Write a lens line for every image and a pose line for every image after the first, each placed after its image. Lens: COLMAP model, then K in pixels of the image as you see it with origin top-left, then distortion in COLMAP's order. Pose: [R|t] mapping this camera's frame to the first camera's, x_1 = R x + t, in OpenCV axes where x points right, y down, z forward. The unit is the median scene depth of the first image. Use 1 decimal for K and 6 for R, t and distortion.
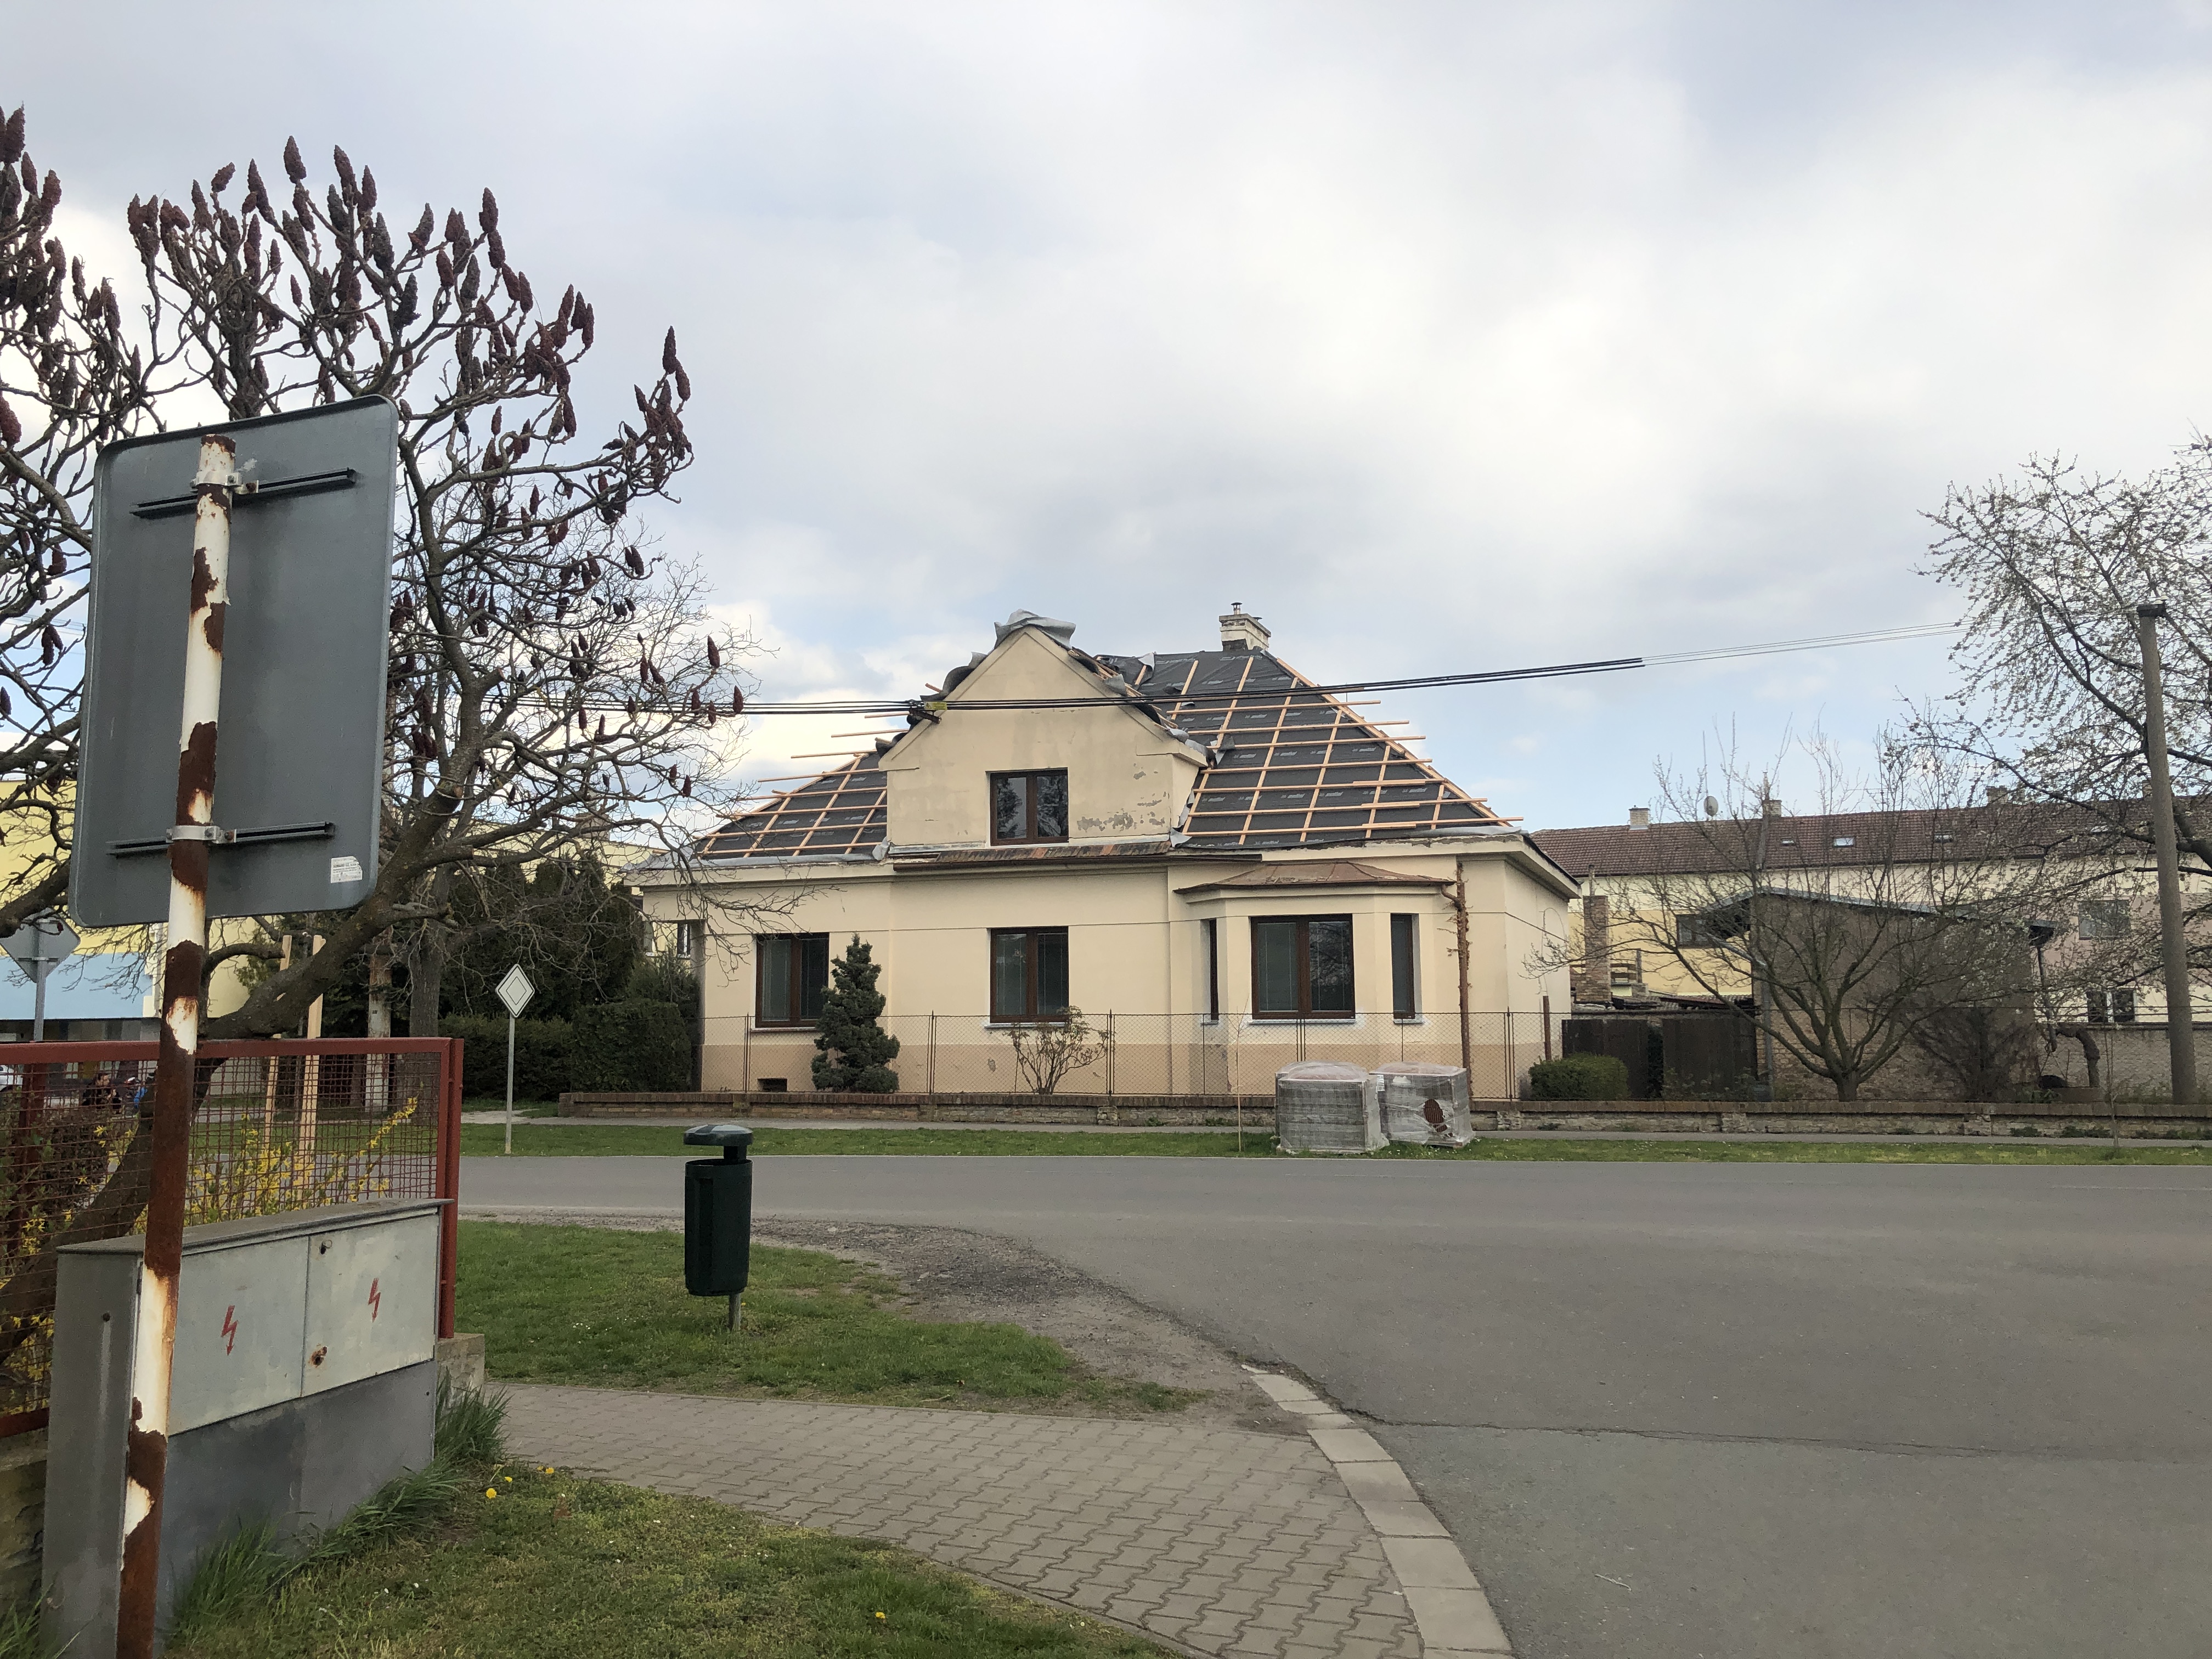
lens RADIAL K [[1806.5, 0, 1097.6], [0, 1806.5, 823.0], [0, 0, 1]] dist [0.000807, 0.018642]
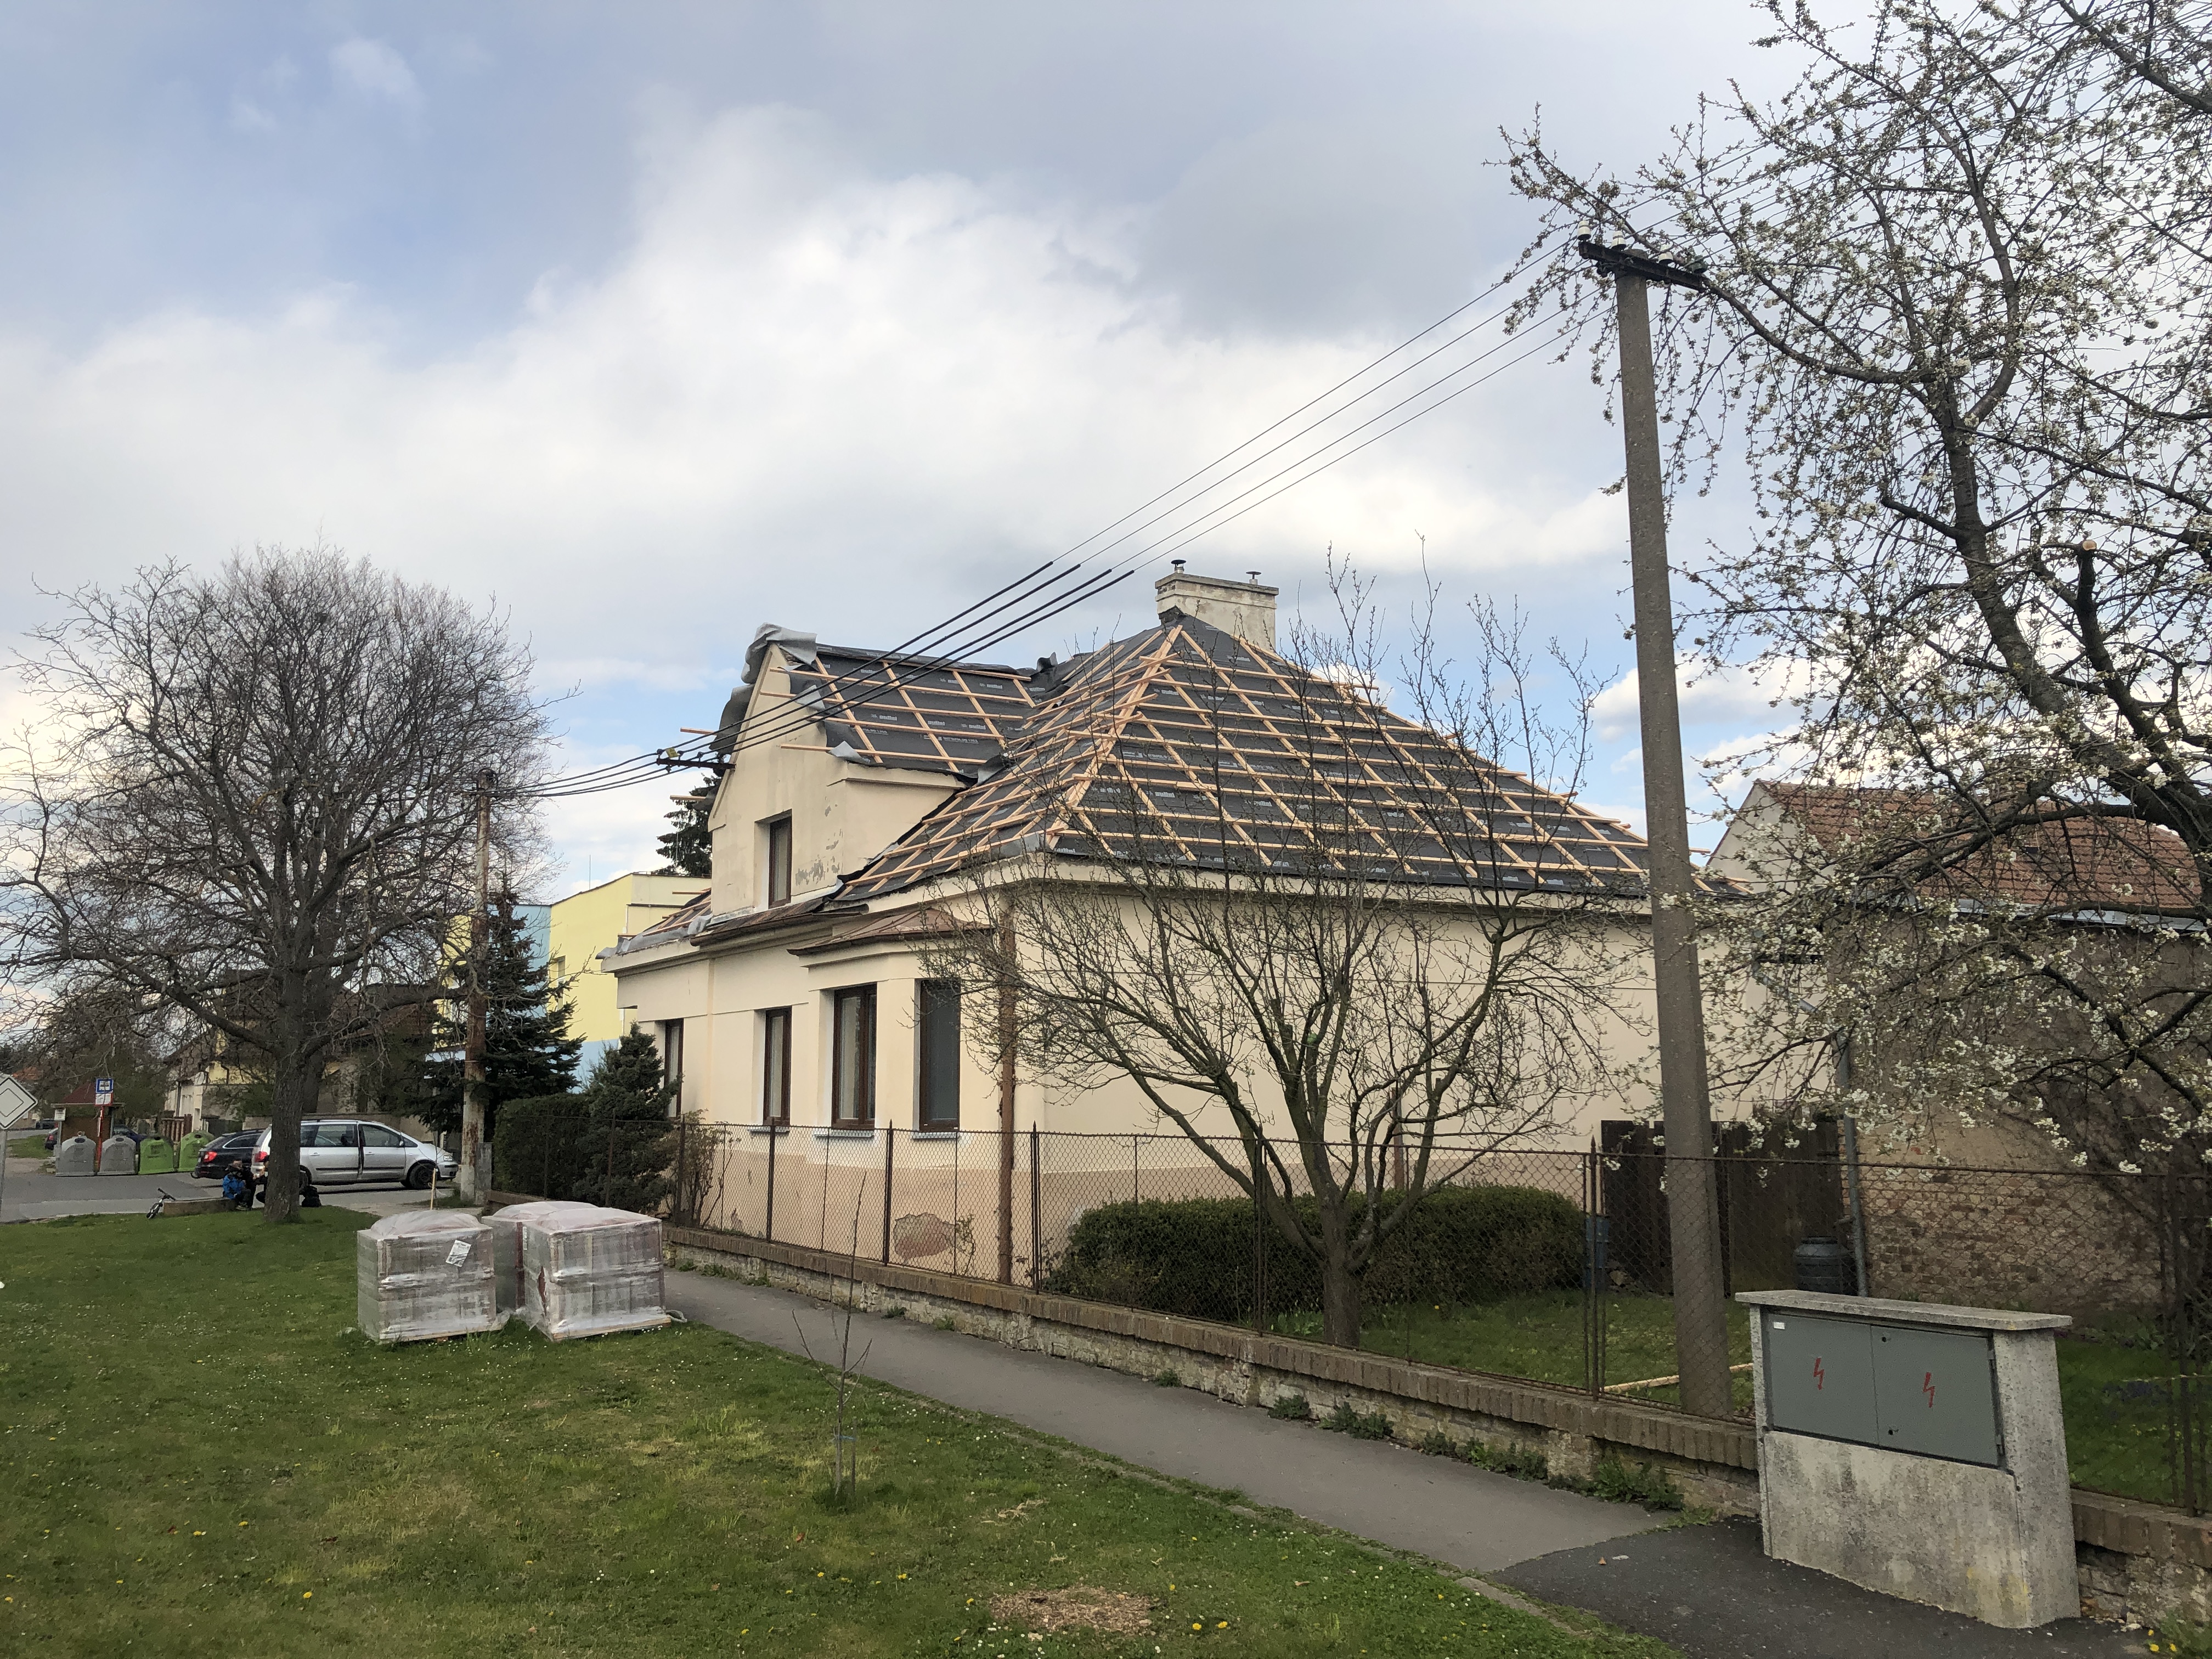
lens RADIAL K [[1806.5, 0, 1106.8], [0, 1806.5, 830.3], [0, 0, 1]] dist [0.000807, 0.018642]
pose [[0.763833, -0.092194, -0.638795, 0.663954], [0.078064, 0.995676, -0.050356, 0.033311], [0.640675, -0.011403, 0.767728, 0.507424]]
